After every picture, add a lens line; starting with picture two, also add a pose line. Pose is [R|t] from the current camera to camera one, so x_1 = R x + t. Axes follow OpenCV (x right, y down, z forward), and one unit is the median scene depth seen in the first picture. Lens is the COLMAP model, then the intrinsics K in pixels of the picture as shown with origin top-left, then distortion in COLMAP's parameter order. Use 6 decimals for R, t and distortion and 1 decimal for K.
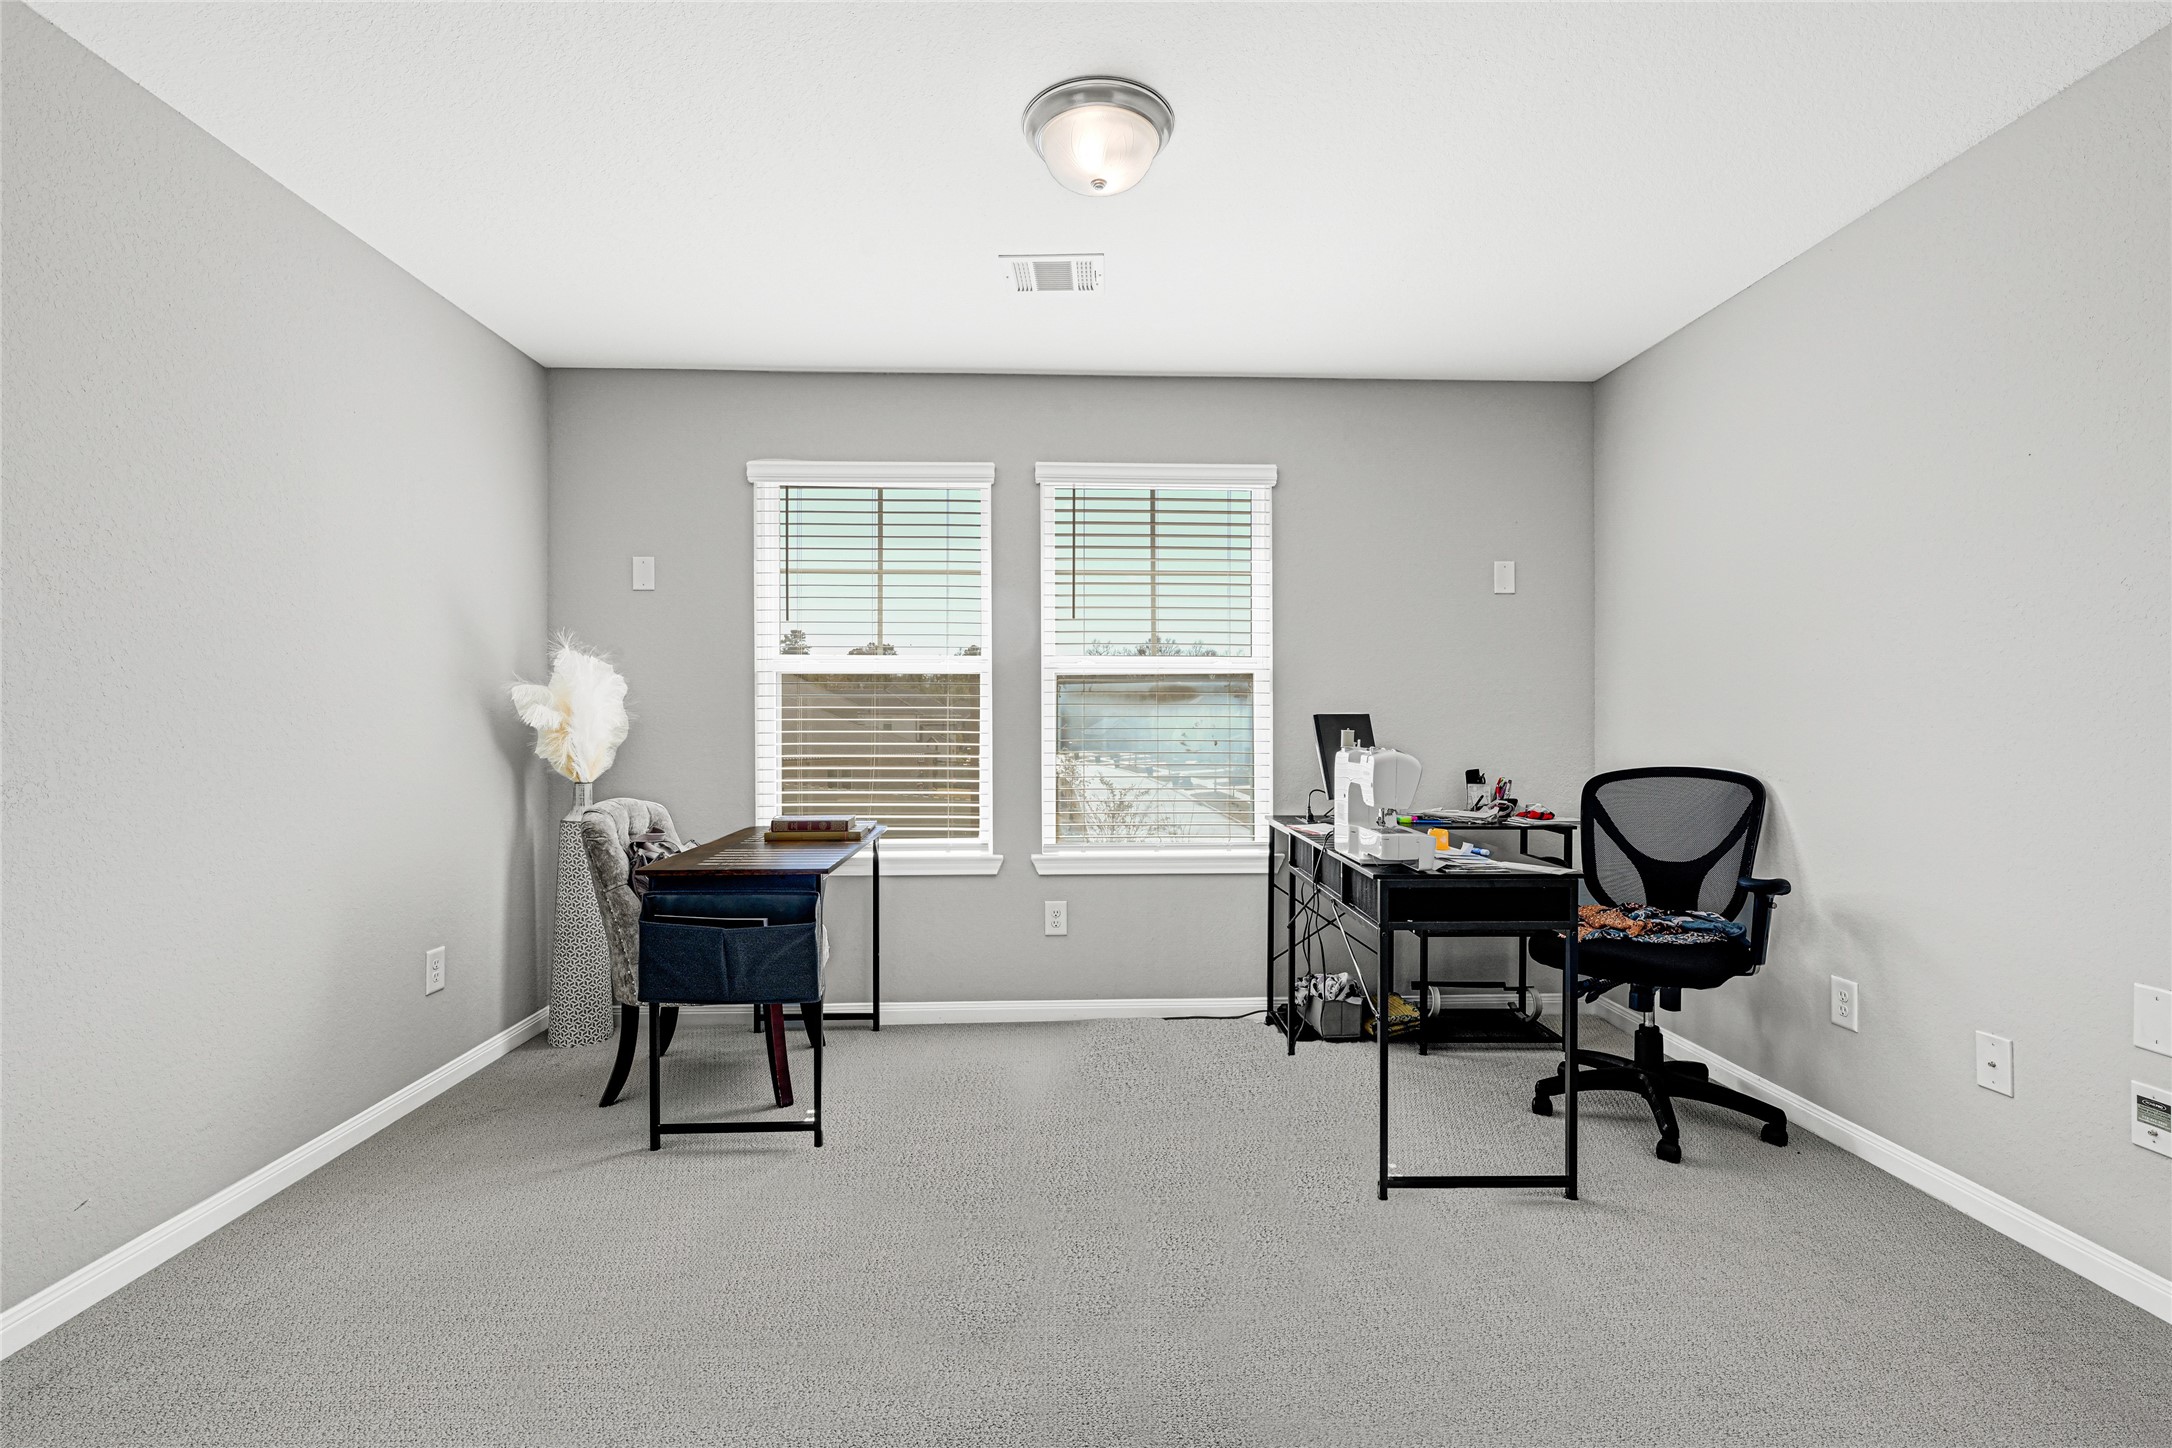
lens RADIAL K [[890.1, 0, 1089.8], [0, 890.1, 724.9], [0, 0, 1]] dist [-0.000483, 0.000142]
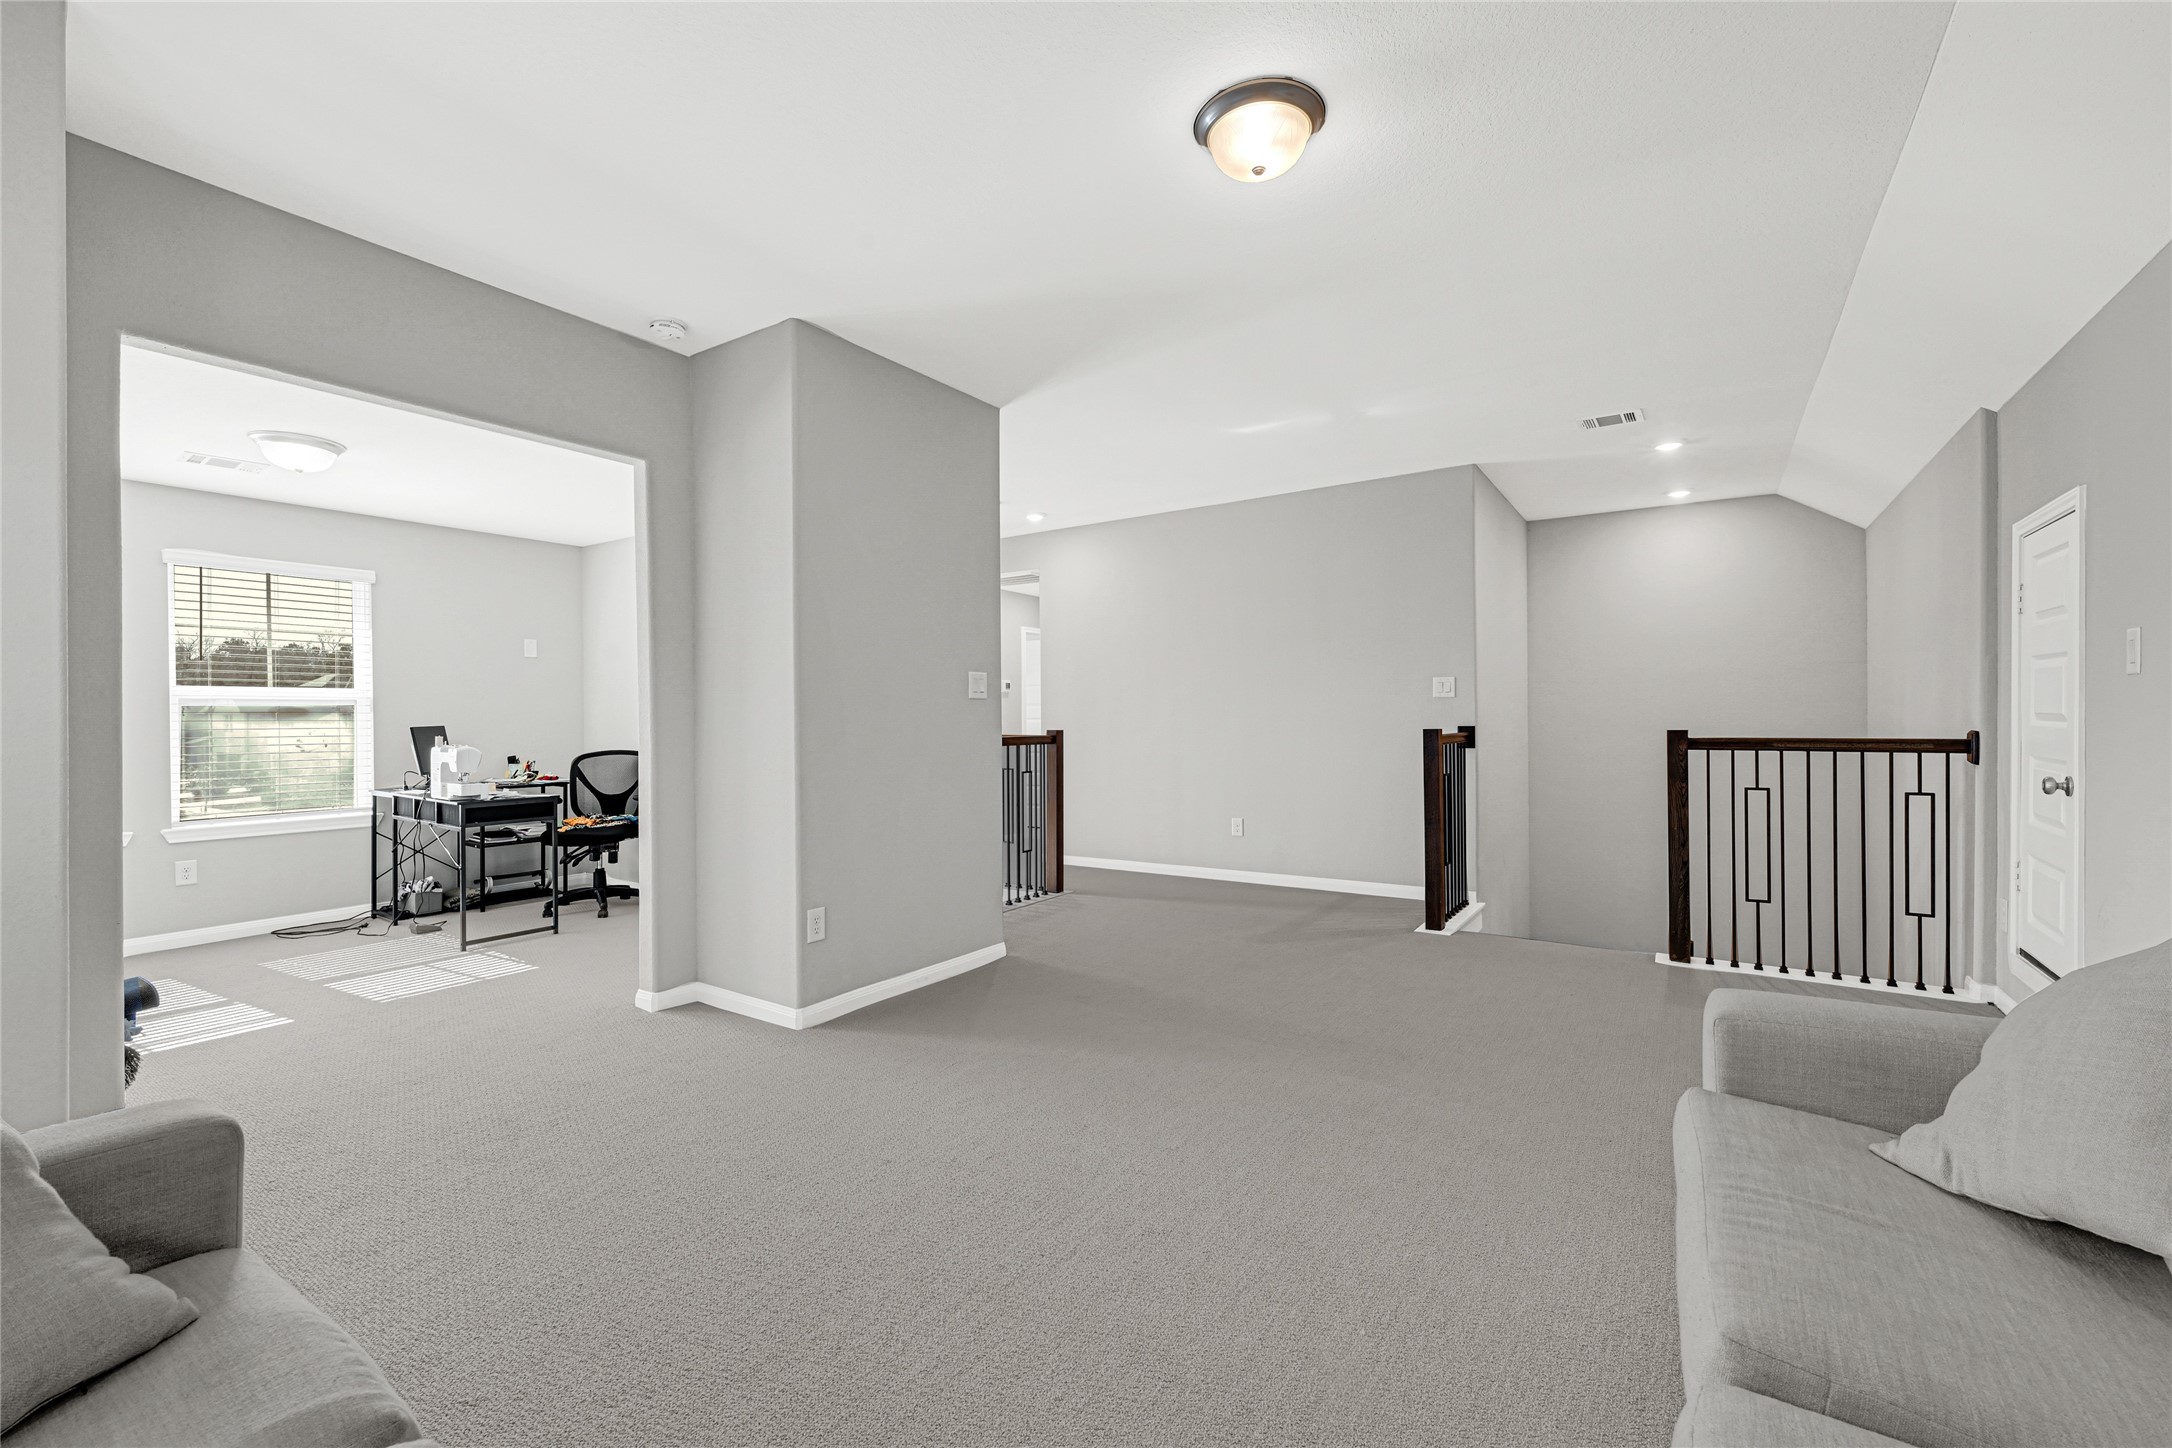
lens RADIAL K [[890.1, 0, 1089.8], [0, 890.1, 724.9], [0, 0, 1]] dist [-0.000483, 0.000142]
pose [[0.569557, -0.009840, 0.821893, -0.386313], [0.005077, 0.999951, 0.008453, -0.021999], [-0.821936, -0.000642, 0.569579, -0.994794]]
